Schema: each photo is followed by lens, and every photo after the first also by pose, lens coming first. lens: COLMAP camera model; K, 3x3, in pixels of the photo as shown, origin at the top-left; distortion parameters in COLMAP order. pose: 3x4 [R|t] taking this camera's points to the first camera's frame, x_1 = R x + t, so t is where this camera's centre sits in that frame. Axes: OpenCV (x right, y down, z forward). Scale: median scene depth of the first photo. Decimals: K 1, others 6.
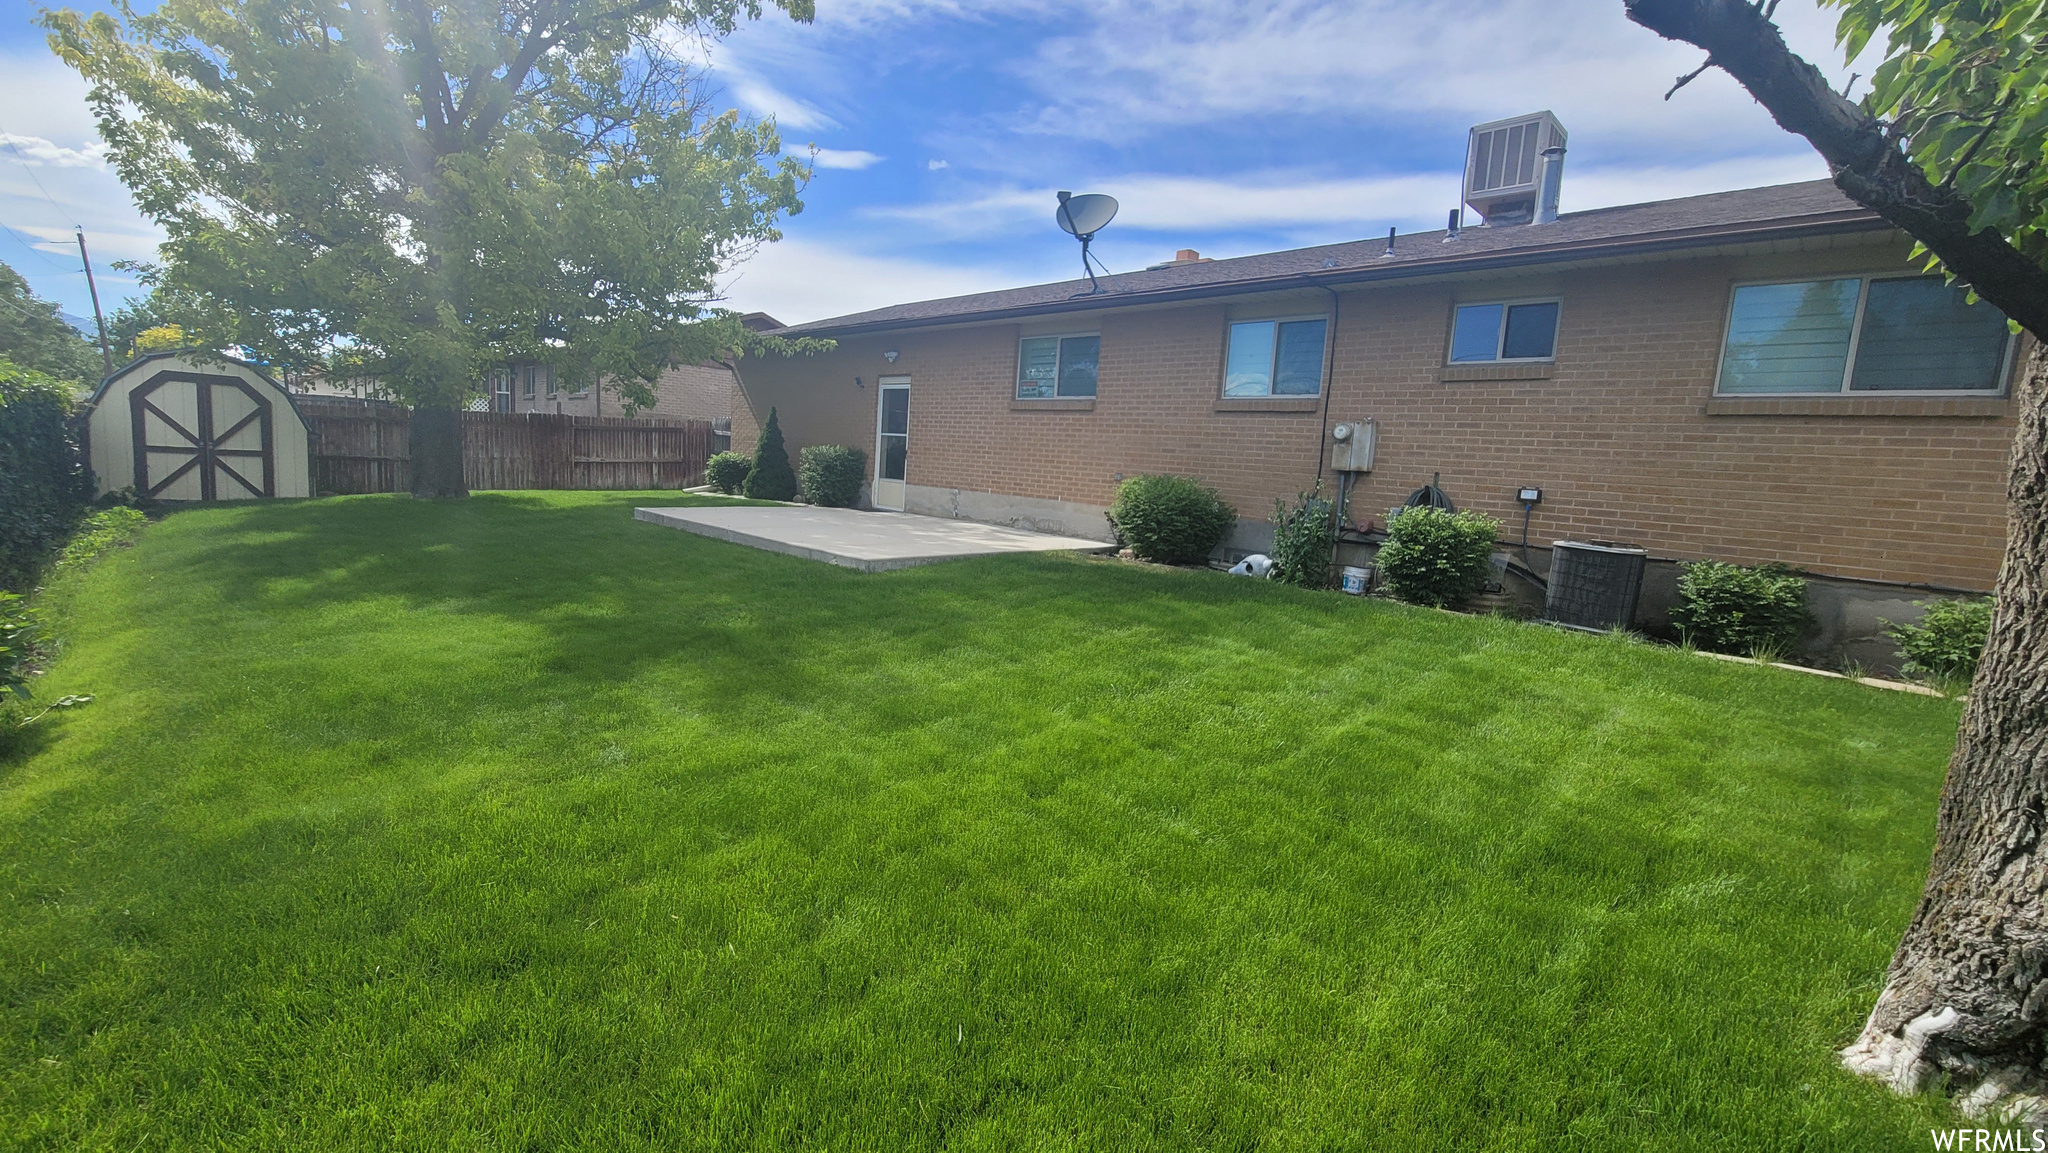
lens RADIAL K [[839.7, 0, 1031.4], [0, 839.7, 577.1], [0, 0, 1]] dist [-0.004681, 0.001156]
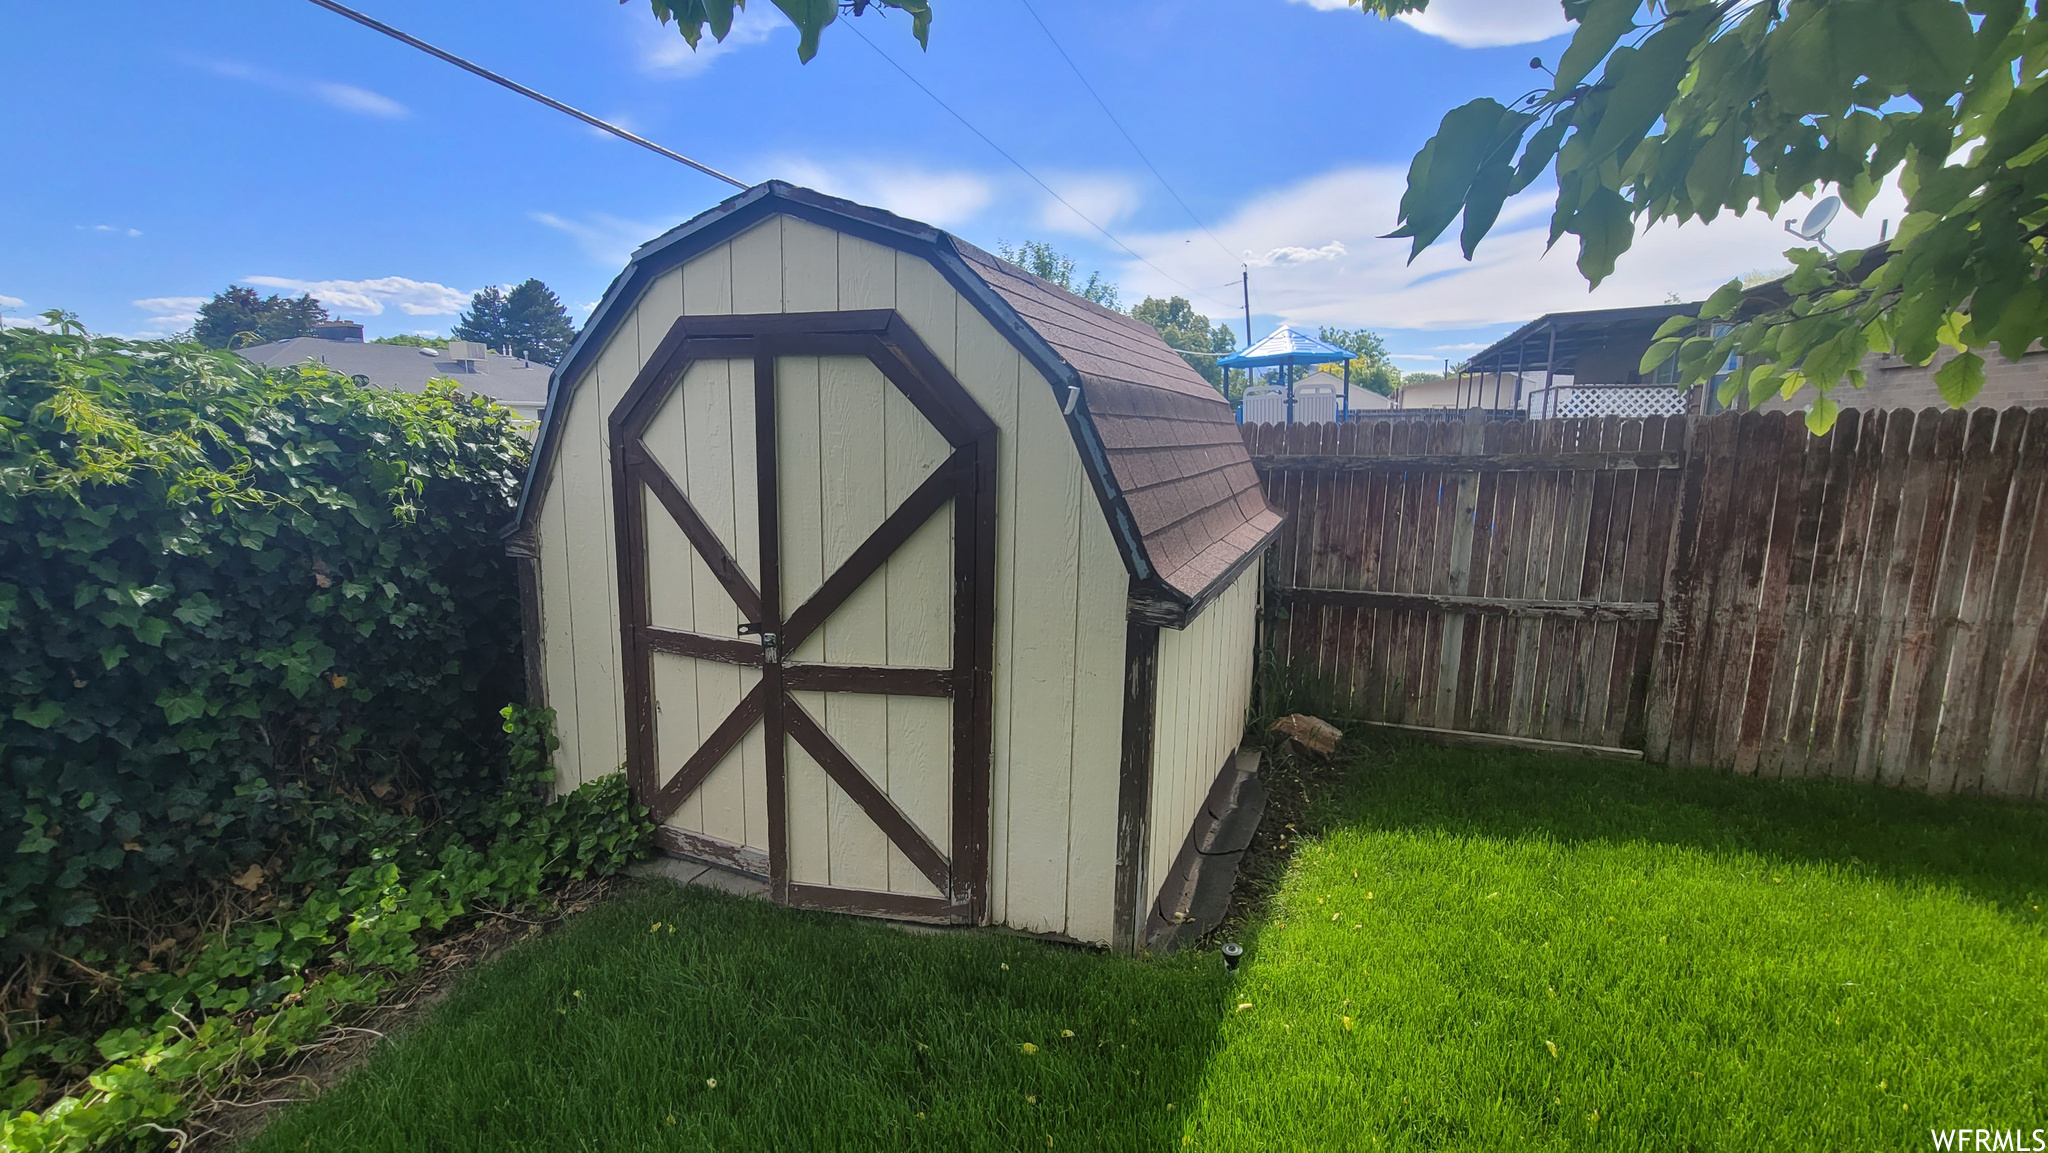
lens RADIAL K [[839.7, 0, 1030.7], [0, 839.7, 570.1], [0, 0, 1]] dist [-0.004681, 0.001156]
pose [[0.414979, 0.096929, -0.904653, -0.738080], [-0.109754, 0.992381, 0.055982, -0.190285], [0.903187, 0.076058, 0.422456, 0.939211]]
